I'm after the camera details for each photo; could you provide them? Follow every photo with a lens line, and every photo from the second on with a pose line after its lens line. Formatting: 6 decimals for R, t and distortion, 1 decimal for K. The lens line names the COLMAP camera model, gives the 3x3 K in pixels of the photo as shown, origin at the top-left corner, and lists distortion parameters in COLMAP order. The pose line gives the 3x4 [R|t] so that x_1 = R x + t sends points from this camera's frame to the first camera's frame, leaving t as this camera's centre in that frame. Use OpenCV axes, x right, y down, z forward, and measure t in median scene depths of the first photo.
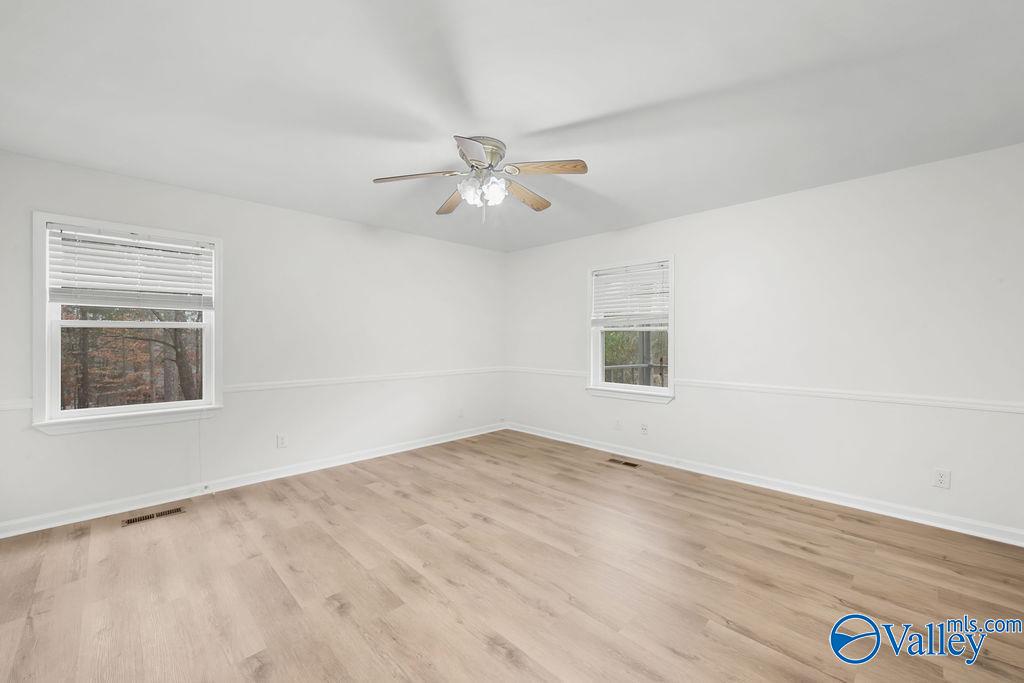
lens RADIAL K [[404.1, 0, 513.4], [0, 404.1, 344.4], [0, 0, 1]] dist [-0.002167, -0.000279]
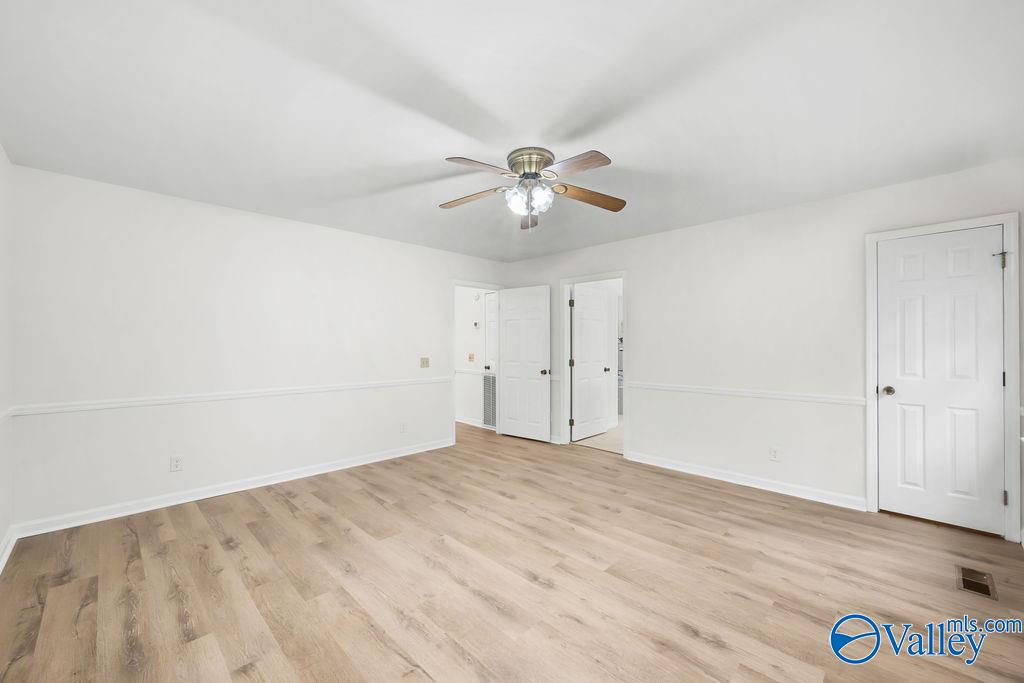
lens RADIAL K [[404.1, 0, 516.8], [0, 404.1, 340.4], [0, 0, 1]] dist [-0.002167, -0.000279]
pose [[-0.999861, 0.001059, -0.016629, -0.022790], [0.000920, 0.999965, 0.008366, -0.033210], [0.016637, 0.008350, -0.999827, 1.846574]]
